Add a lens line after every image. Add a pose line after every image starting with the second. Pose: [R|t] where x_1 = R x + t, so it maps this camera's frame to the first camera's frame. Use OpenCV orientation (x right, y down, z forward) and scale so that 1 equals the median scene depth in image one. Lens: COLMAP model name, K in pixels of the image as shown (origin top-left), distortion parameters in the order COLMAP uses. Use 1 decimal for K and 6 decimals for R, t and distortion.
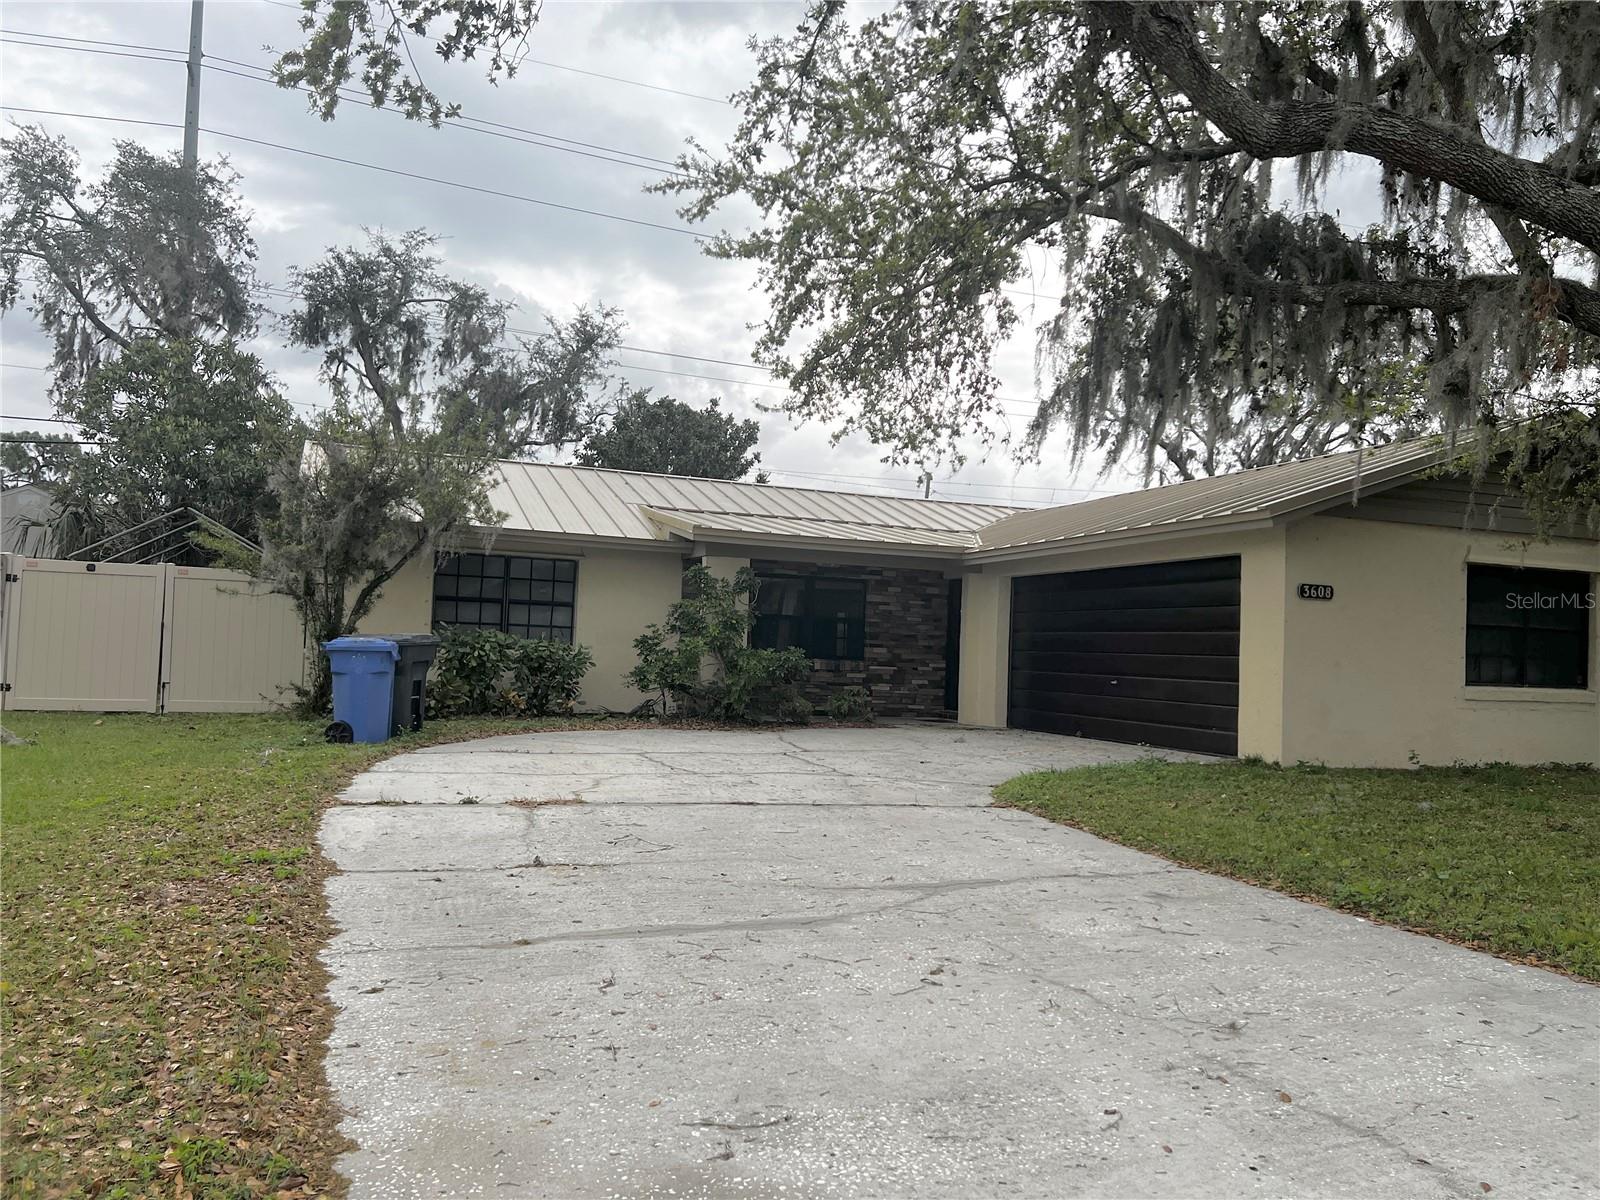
lens RADIAL K [[1187.1, 0, 800.4], [0, 1187.1, 614.8], [0, 0, 1]] dist [0.036848, -0.024898]
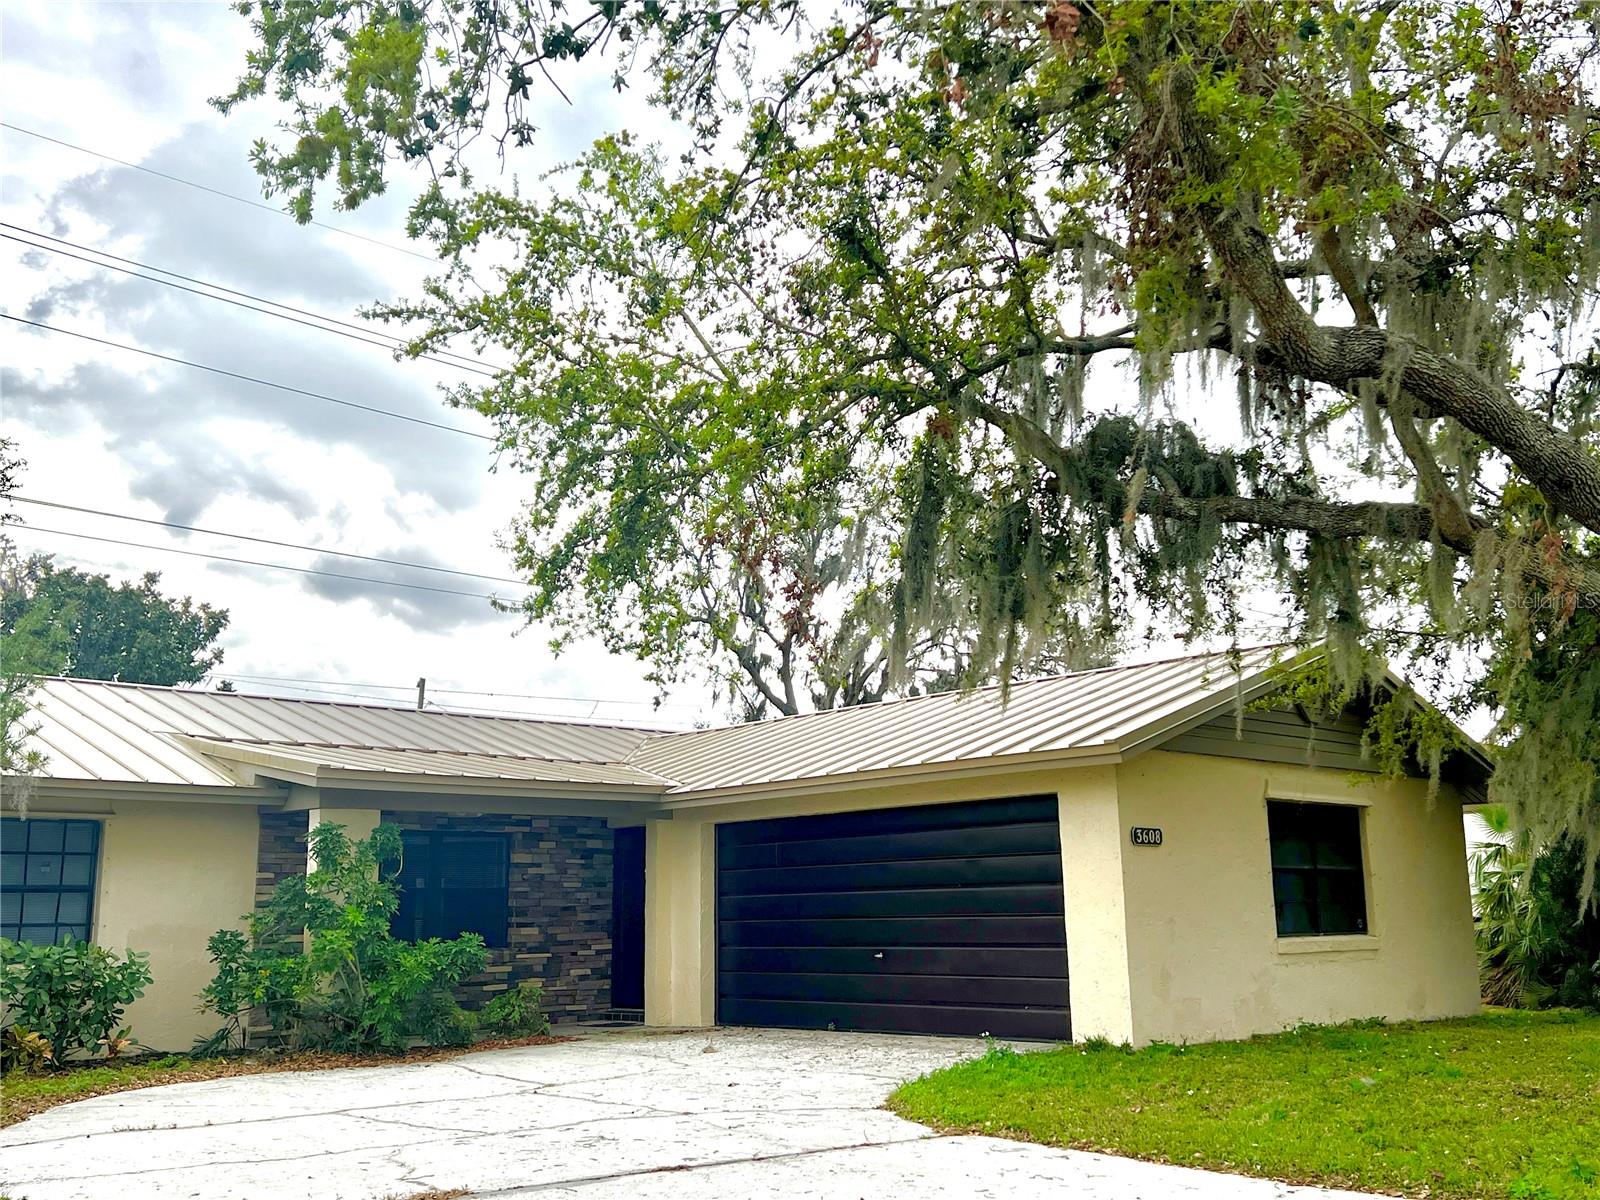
lens RADIAL K [[1571.3, 0, 811.4], [0, 1571.3, 596.7], [0, 0, 1]] dist [0.064378, 0.000000]
pose [[0.918363, 0.029007, 0.394674, -0.187272], [0.037560, 0.986419, -0.159897, -0.012454], [-0.393952, 0.161668, 0.904801, 0.024758]]
